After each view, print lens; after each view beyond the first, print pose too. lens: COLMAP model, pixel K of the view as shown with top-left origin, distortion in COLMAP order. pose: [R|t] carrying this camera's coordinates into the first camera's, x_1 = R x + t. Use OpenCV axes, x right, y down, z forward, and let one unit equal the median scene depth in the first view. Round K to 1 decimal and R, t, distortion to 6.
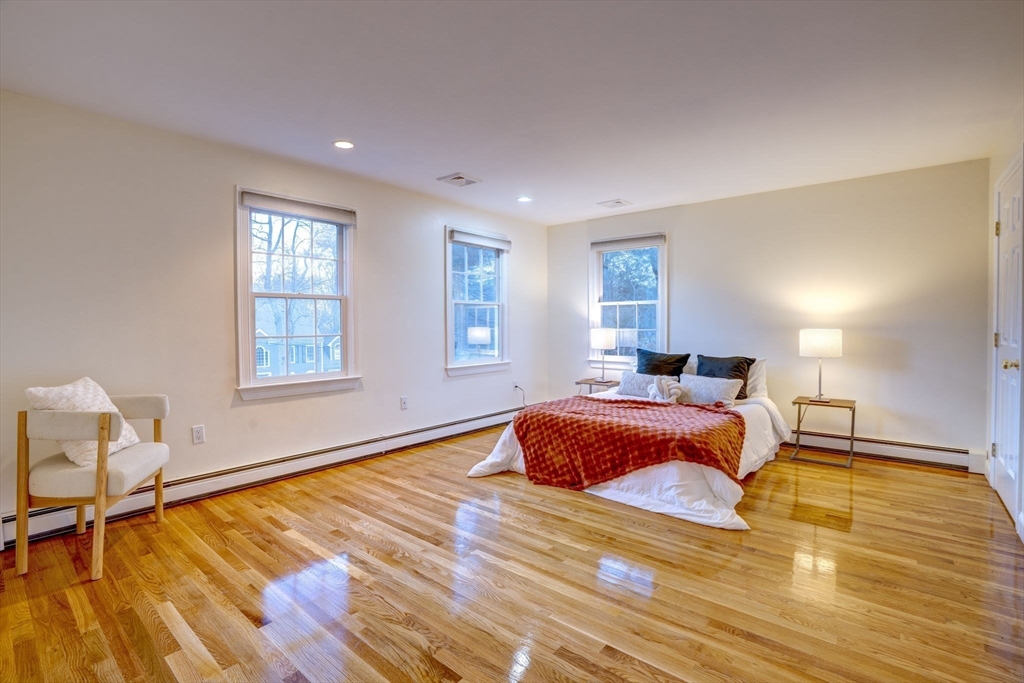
lens RADIAL K [[462.0, 0, 504.1], [0, 462.0, 335.6], [0, 0, 1]] dist [-0.008612, 0.001707]
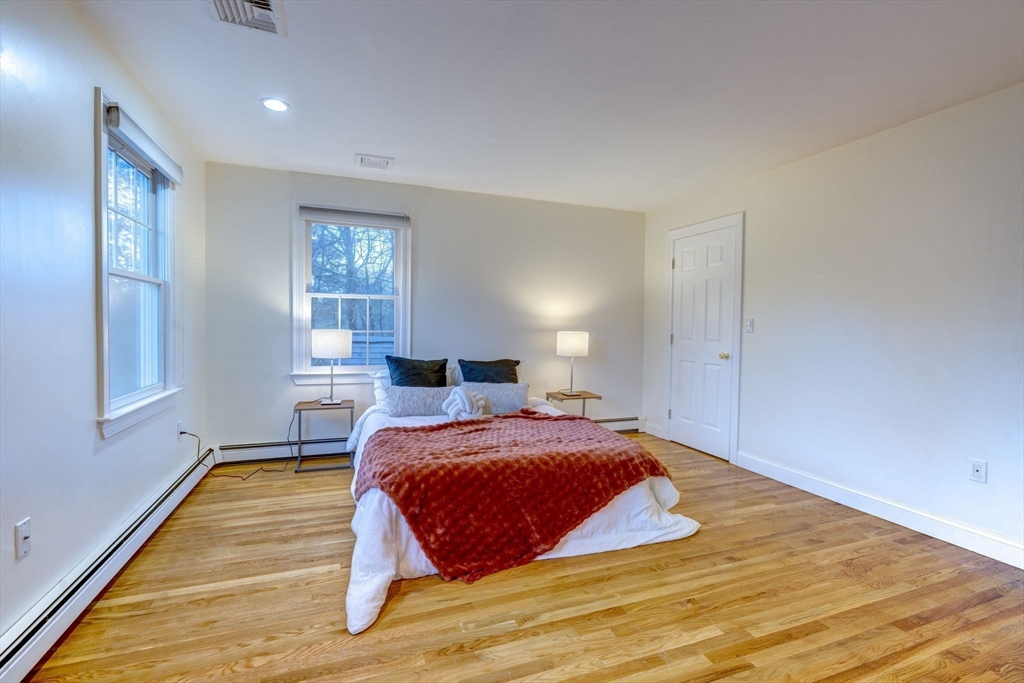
lens RADIAL K [[462.0, 0, 515.8], [0, 462.0, 341.3], [0, 0, 1]] dist [-0.008612, 0.001707]
pose [[0.503084, -0.018396, 0.864042, -0.338732], [0.005793, 0.999823, 0.017913, -0.010798], [-0.864218, -0.004006, 0.503101, 0.498799]]
